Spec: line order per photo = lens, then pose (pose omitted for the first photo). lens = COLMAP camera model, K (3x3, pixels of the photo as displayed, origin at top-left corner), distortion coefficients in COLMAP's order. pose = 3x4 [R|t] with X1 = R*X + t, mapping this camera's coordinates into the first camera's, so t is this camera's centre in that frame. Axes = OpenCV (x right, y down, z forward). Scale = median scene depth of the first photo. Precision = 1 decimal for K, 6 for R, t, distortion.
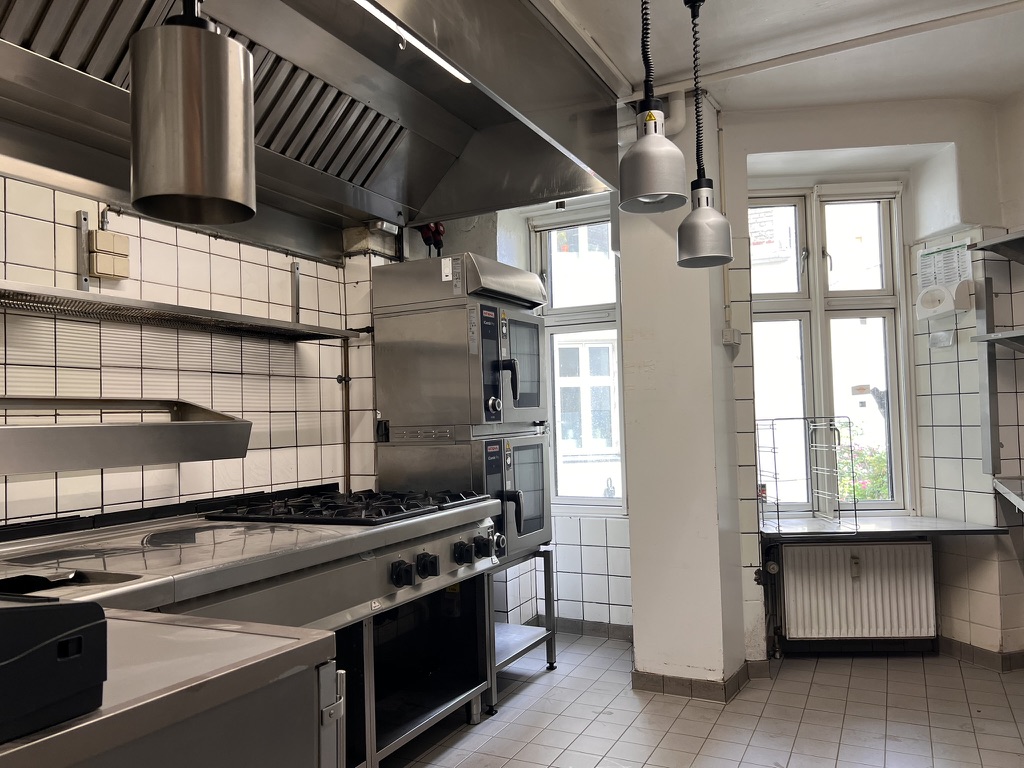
lens RADIAL K [[760.5, 0, 511.2], [0, 760.5, 388.7], [0, 0, 1]] dist [0.050207, -0.063164]
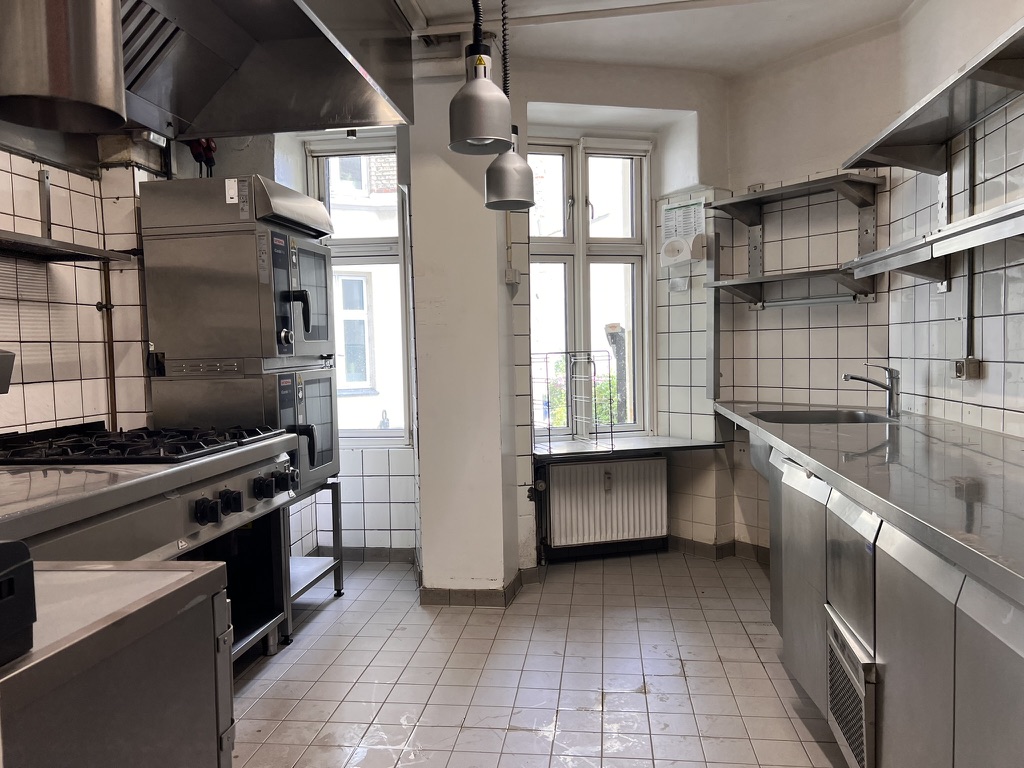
lens RADIAL K [[760.5, 0, 507.0], [0, 760.5, 386.3], [0, 0, 1]] dist [0.050207, -0.063164]
pose [[0.944395, -0.010582, 0.328644, -0.071025], [-0.016723, 0.996643, 0.080144, 0.000924], [-0.328389, -0.081184, 0.941047, -0.015295]]
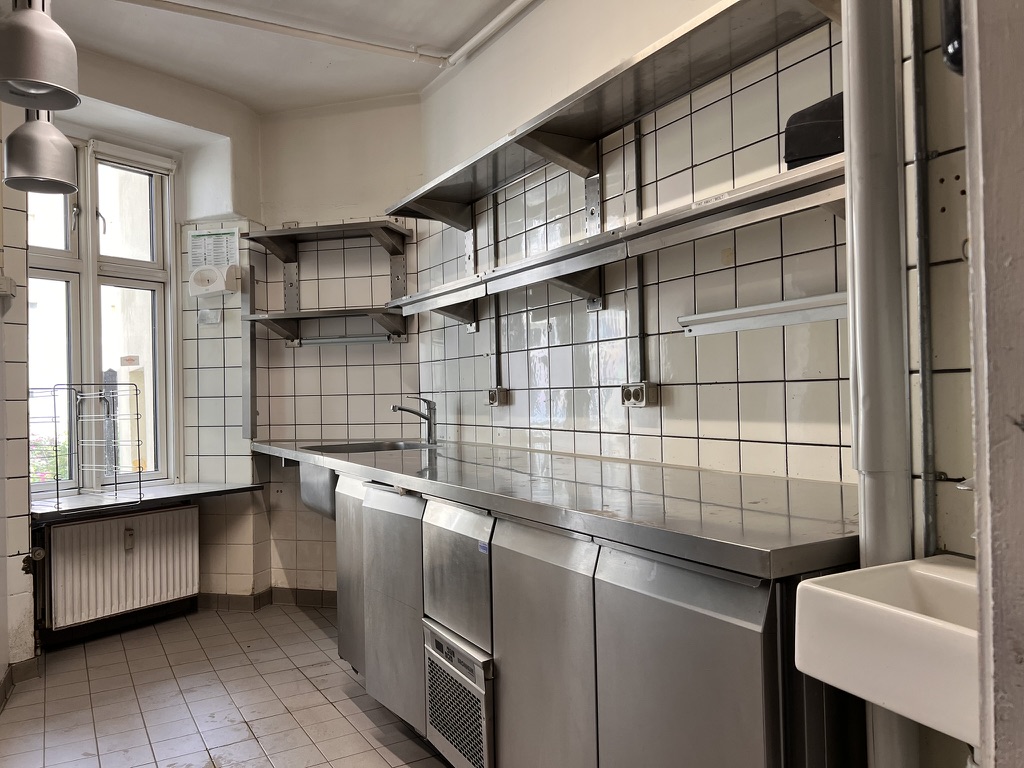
lens RADIAL K [[760.5, 0, 503.4], [0, 760.5, 386.7], [0, 0, 1]] dist [0.050207, -0.063164]
pose [[0.546791, 0.024225, 0.836918, -0.118490], [-0.030483, 0.999495, -0.009015, 0.033172], [-0.836714, -0.020583, 0.547253, 0.069196]]
